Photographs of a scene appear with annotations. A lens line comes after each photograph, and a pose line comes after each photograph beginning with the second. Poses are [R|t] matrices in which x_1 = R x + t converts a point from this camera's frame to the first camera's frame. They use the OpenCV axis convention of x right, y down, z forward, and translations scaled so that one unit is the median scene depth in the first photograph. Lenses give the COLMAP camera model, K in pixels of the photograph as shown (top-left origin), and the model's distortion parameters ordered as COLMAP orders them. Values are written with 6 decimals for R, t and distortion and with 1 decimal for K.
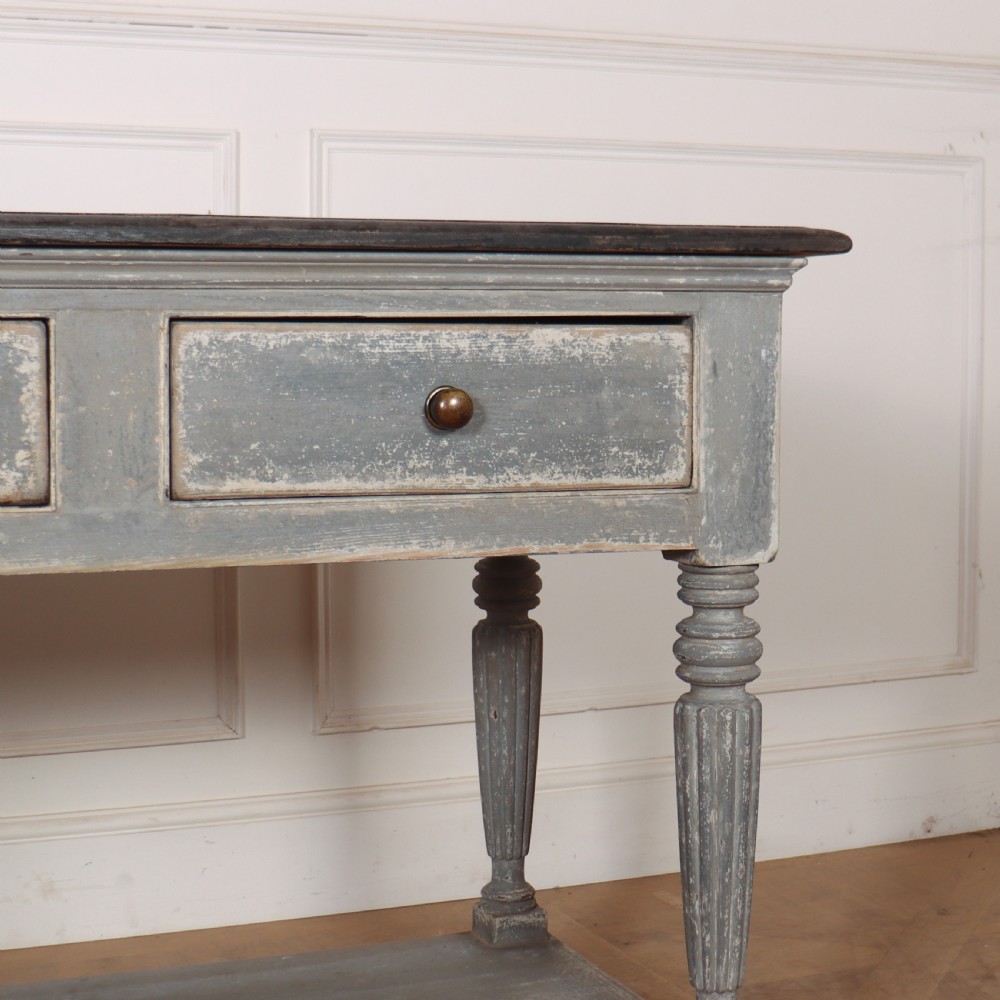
lens RADIAL K [[2061.1, 0, 621.5], [0, 2061.1, 444.8], [0, 0, 1]] dist [-0.168145, 0.000000]
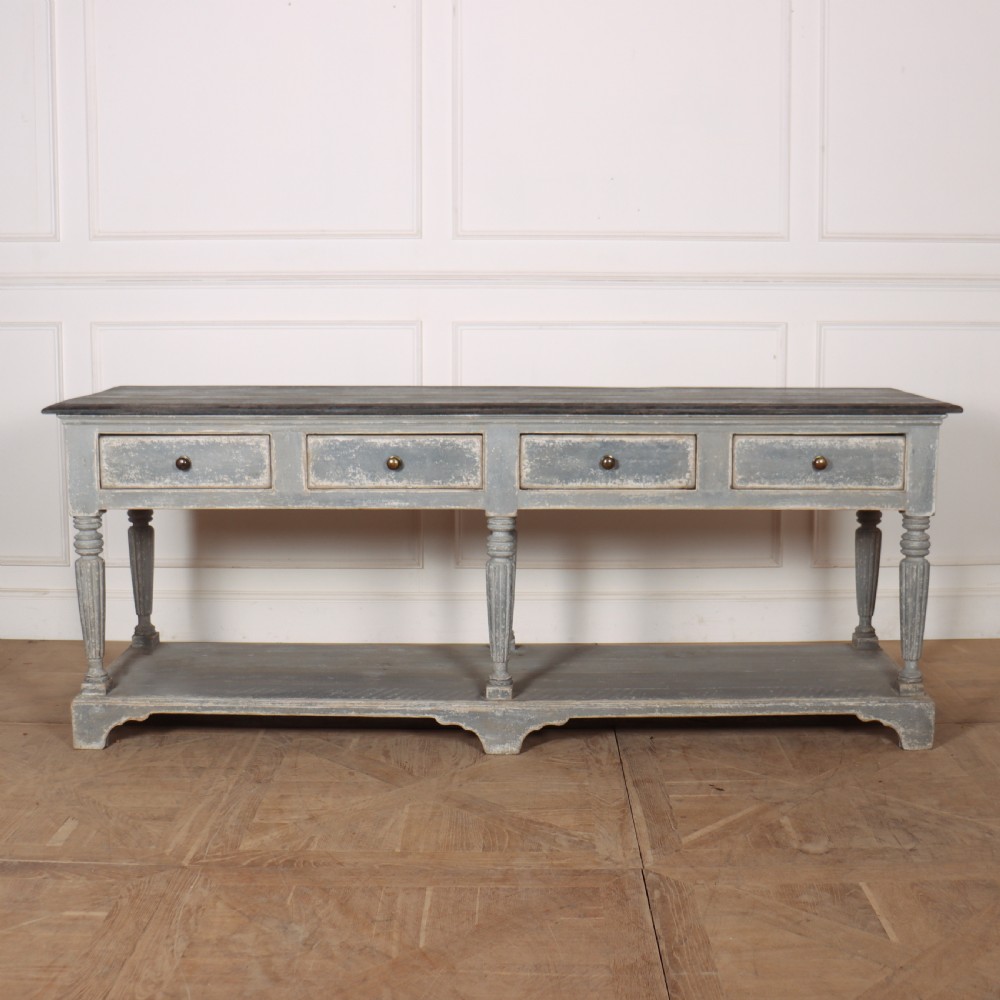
lens RADIAL K [[1441.1, 0, 535.7], [0, 1441.1, 483.2], [0, 0, 1]] dist [-0.160655, 0.000000]
pose [[0.912016, 0.052865, -0.406733, 0.383334], [-0.021834, 0.996510, 0.080565, -0.143022], [0.409573, -0.064596, 0.909987, -1.096951]]
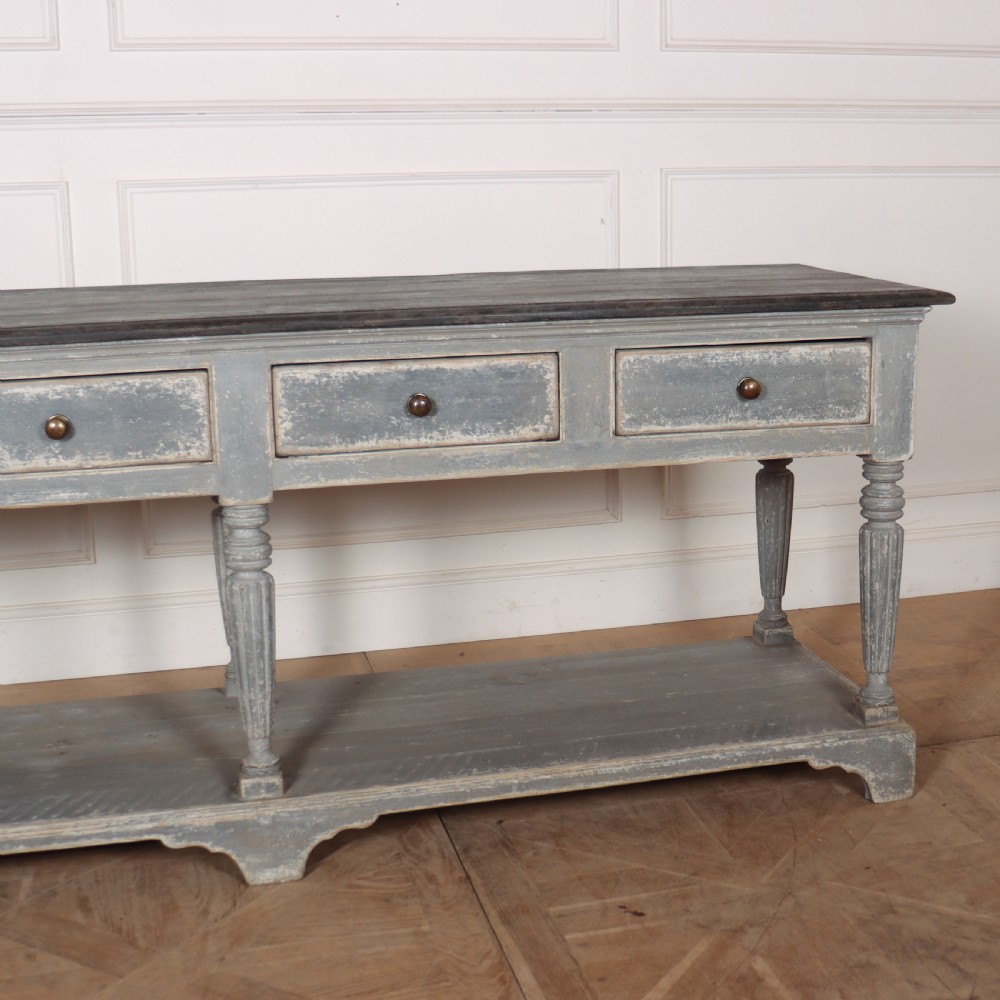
lens RADIAL K [[1624.9, 0, 654.4], [0, 1624.9, 543.7], [0, 0, 1]] dist [-0.141490, 0.000000]
pose [[0.992109, 0.024727, -0.122913, 0.022552], [-0.001234, 0.982237, 0.187641, -0.155132], [0.125370, -0.186008, 0.974517, -0.557627]]
